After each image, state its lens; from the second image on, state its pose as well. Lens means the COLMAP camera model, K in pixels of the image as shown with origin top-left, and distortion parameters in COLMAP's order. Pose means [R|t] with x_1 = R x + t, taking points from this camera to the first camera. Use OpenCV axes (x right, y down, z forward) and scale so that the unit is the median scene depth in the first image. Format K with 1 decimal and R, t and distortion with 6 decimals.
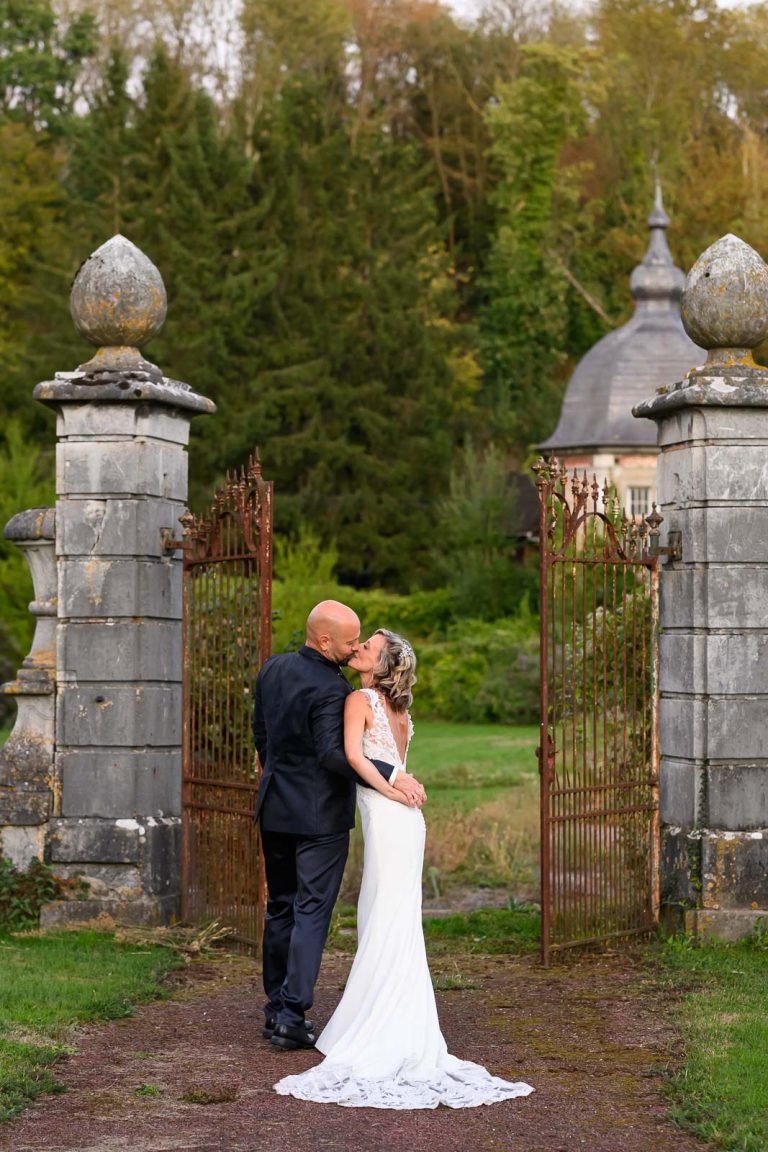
lens RADIAL K [[2830.4, 0, 387.9], [0, 2830.4, 556.7], [0, 0, 1]] dist [-0.016369, 0.060226]
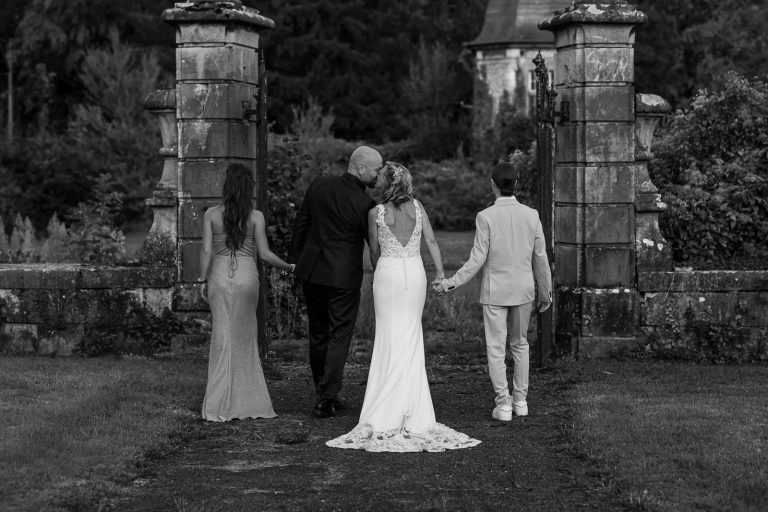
lens RADIAL K [[1933.6, 0, 396.9], [0, 1933.6, 255.6], [0, 0, 1]] dist [-0.003130, -0.016515]
pose [[0.999838, -0.006430, 0.016805, -0.012256], [0.005226, 0.997481, 0.070743, -0.000050], [-0.017217, -0.070644, 0.997353, -0.092147]]
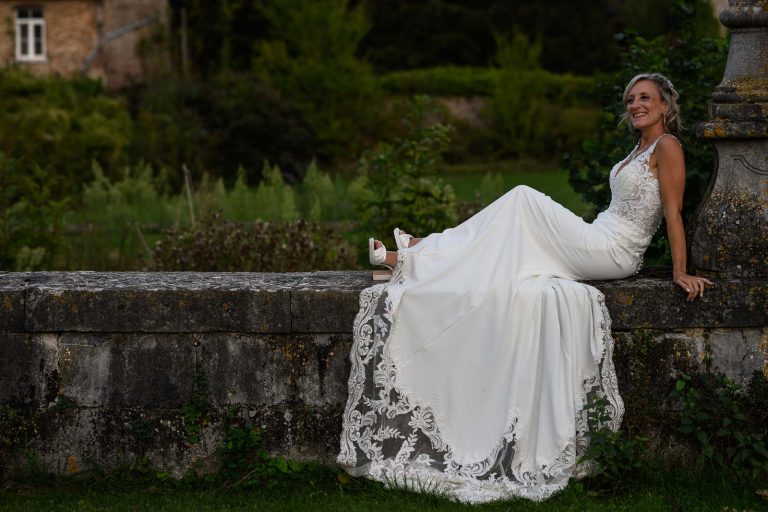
lens RADIAL K [[1864.2, 0, 397.2], [0, 1864.2, 256.6], [0, 0, 1]] dist [-0.007240, -0.024474]
pose [[0.997987, -0.022563, -0.059267, -0.183959], [0.028573, 0.994314, 0.102587, 0.028024], [0.056616, -0.104074, 0.992957, 0.537086]]
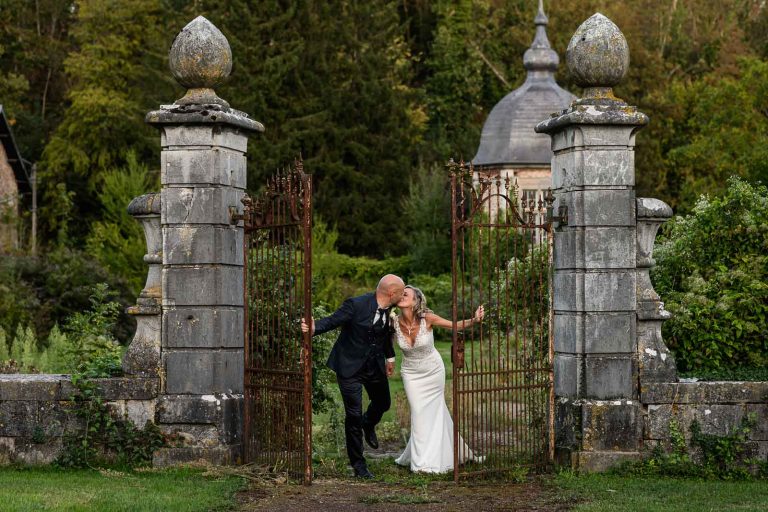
lens RADIAL K [[1791.1, 0, 384.0], [0, 1791.1, 256.0], [0, 0, 1]] dist [0.000409, -0.046075]
pose [[0.999946, -0.005788, 0.008609, -0.004711], [0.005700, 0.999932, 0.010167, 0.007663], [-0.008667, -0.010118, 0.999911, 0.025364]]
